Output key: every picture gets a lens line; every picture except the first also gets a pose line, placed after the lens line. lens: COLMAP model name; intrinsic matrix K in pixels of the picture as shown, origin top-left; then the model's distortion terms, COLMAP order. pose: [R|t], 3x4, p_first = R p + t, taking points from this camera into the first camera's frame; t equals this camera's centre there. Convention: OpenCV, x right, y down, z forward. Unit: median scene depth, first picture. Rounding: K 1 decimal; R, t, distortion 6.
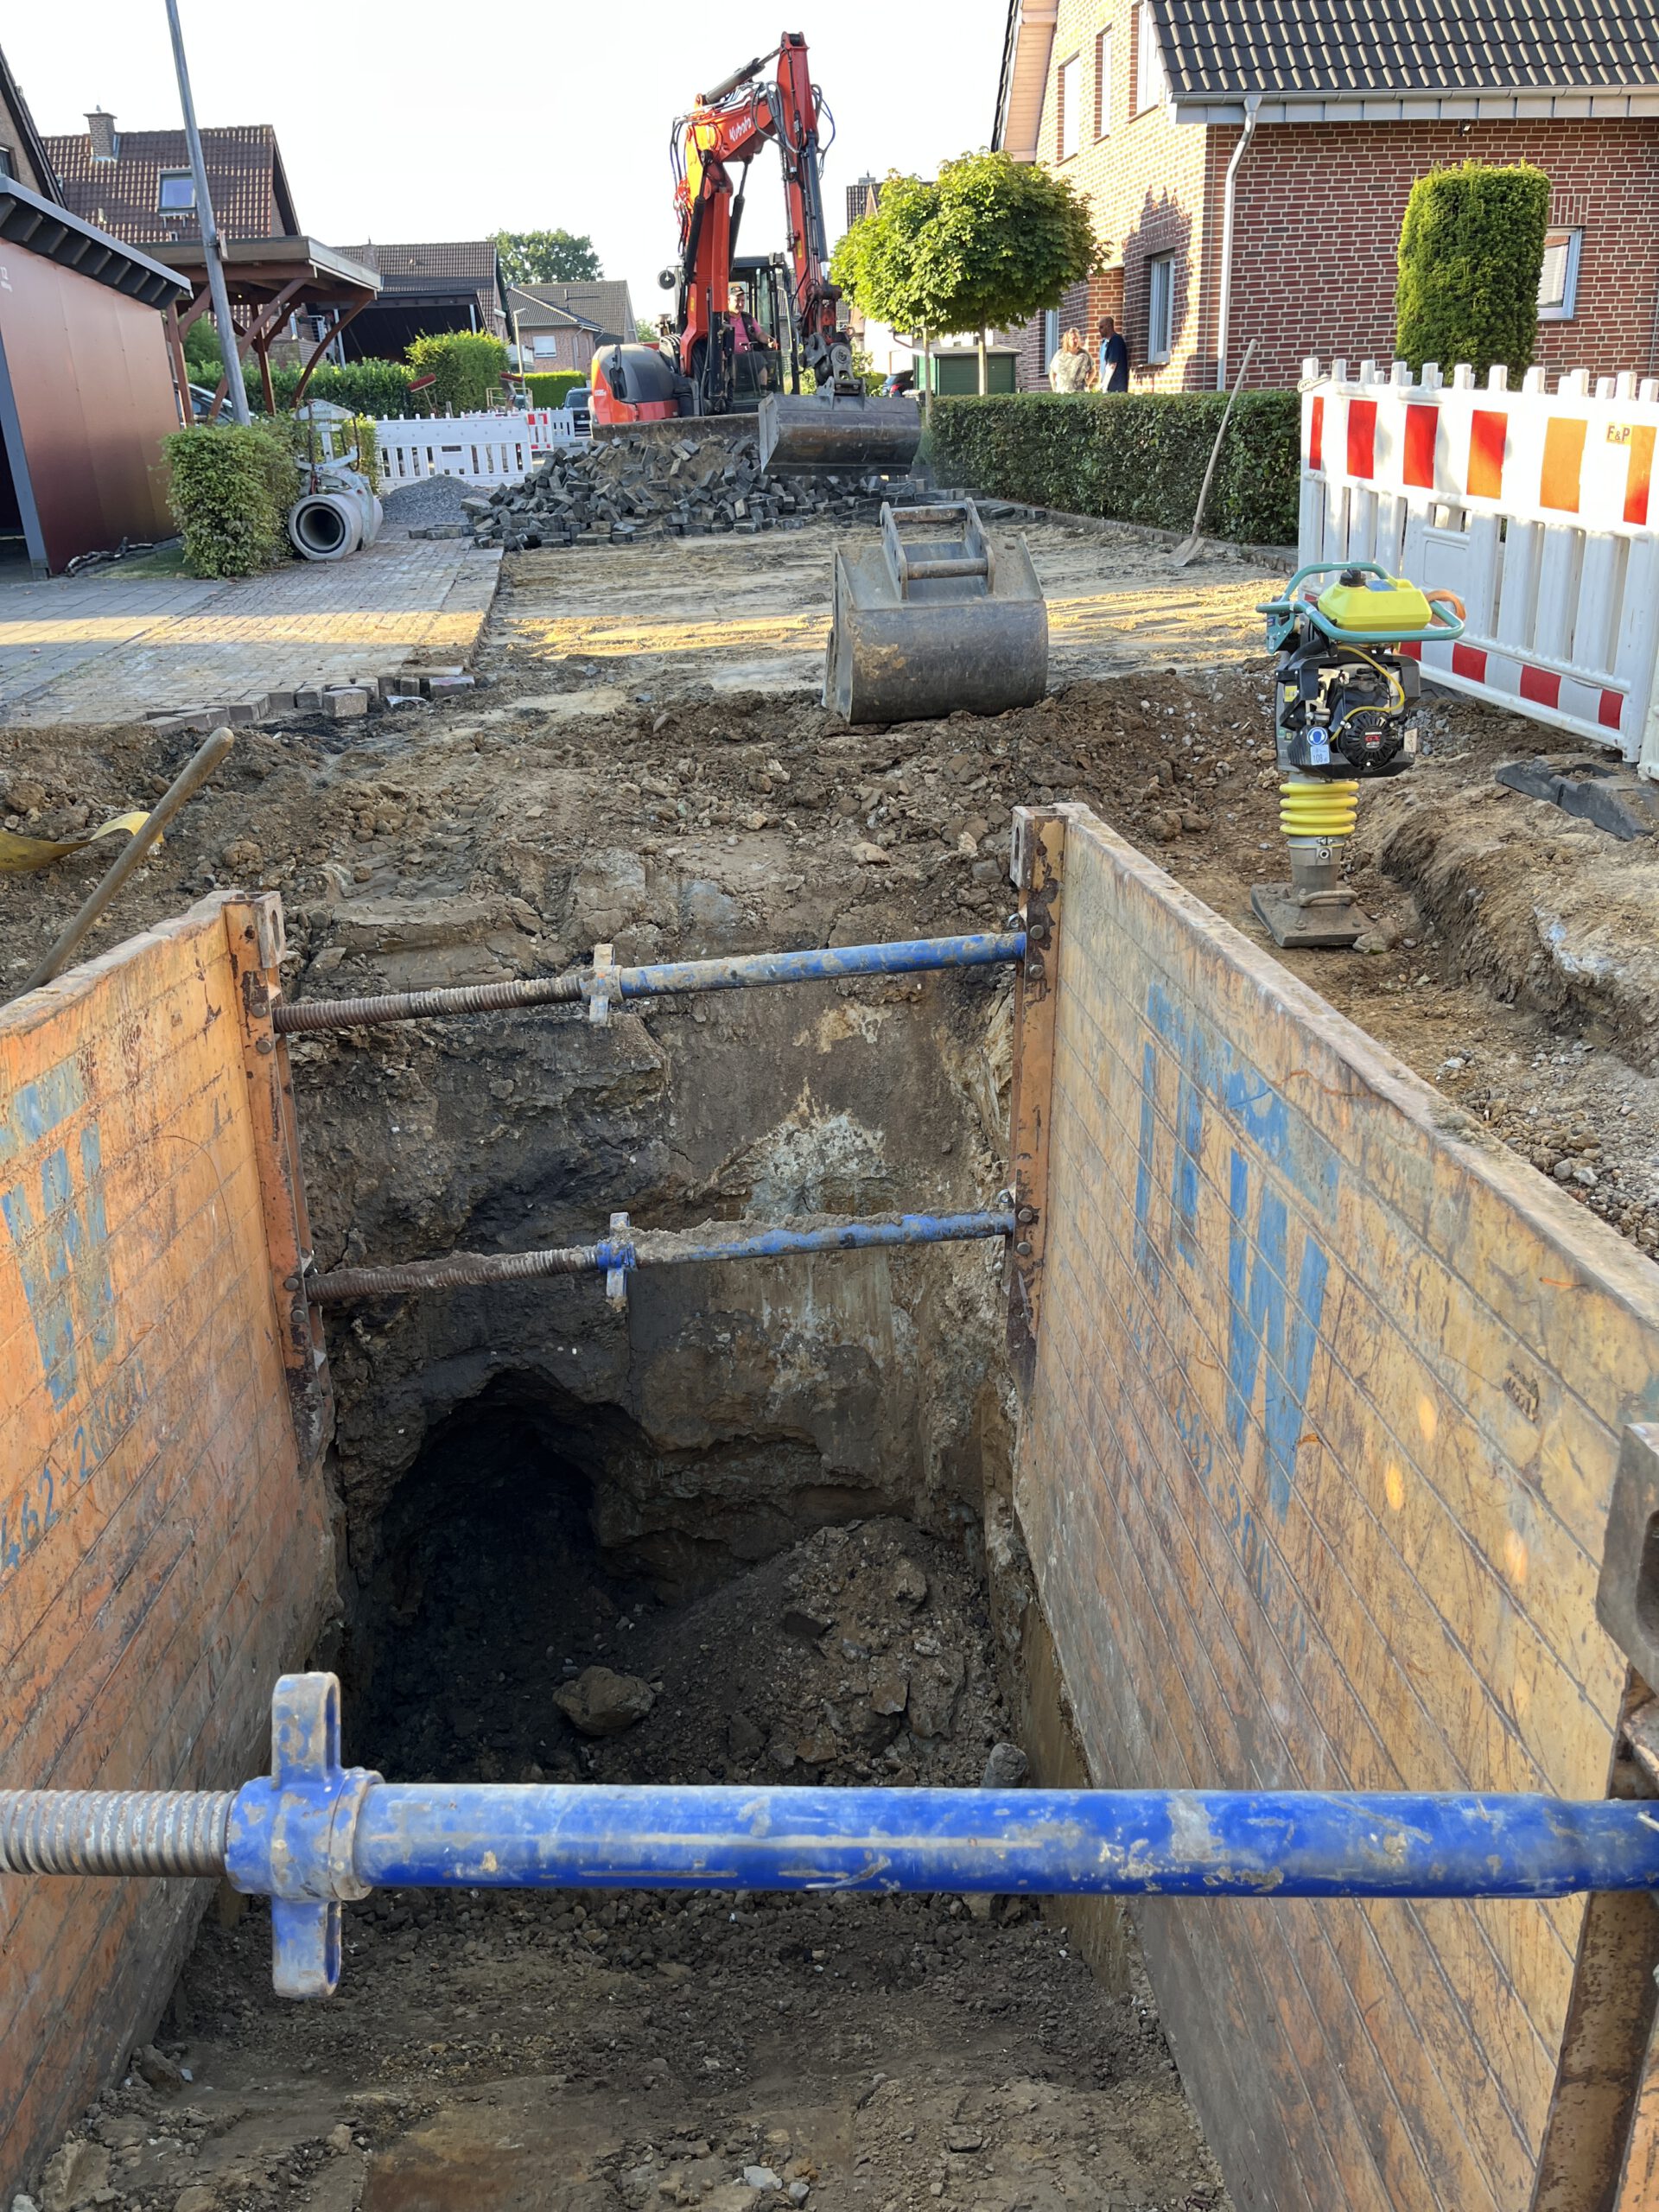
lens RADIAL K [[1729.2, 0, 829.5], [0, 1729.2, 1106.0], [0, 0, 1]] dist [0.055940, -0.003352]
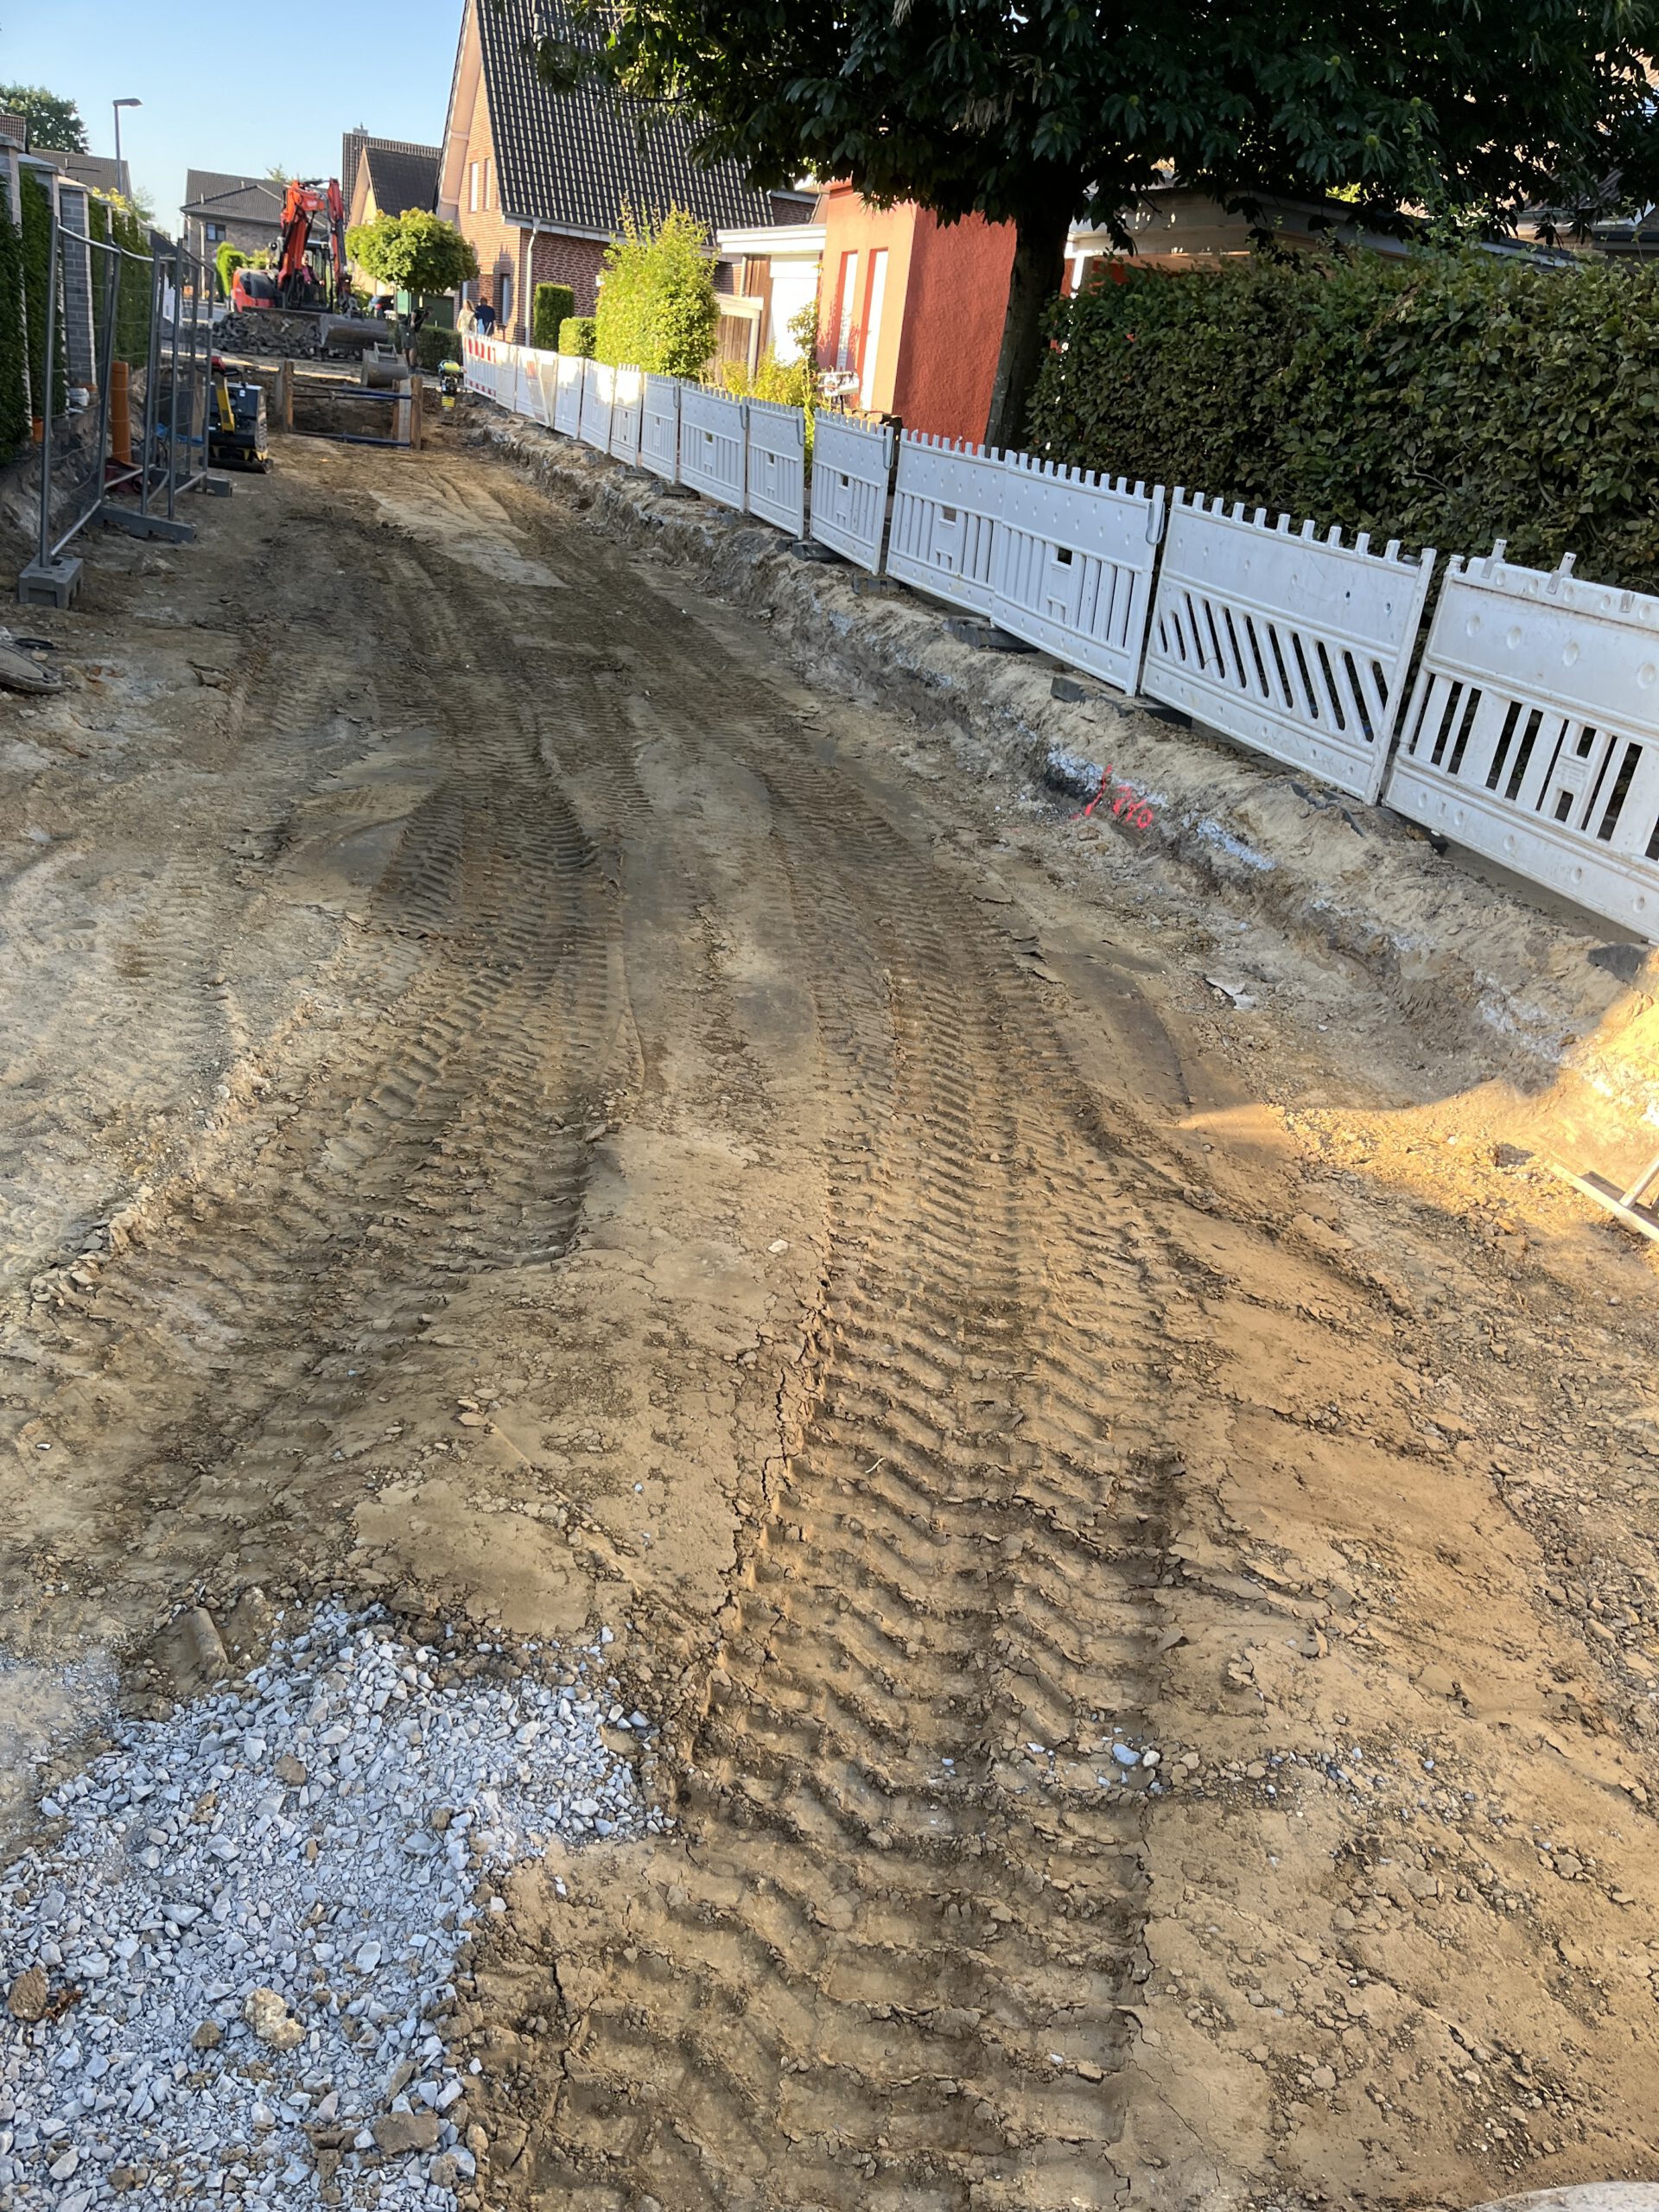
lens RADIAL K [[1729.2, 0, 829.5], [0, 1729.2, 1106.0], [0, 0, 1]] dist [0.055940, -0.003352]
pose [[0.952913, 0.035714, 0.301133, -0.051405], [-0.042622, 0.998957, 0.016398, 0.528255], [-0.300233, -0.028461, 0.953441, -1.311503]]
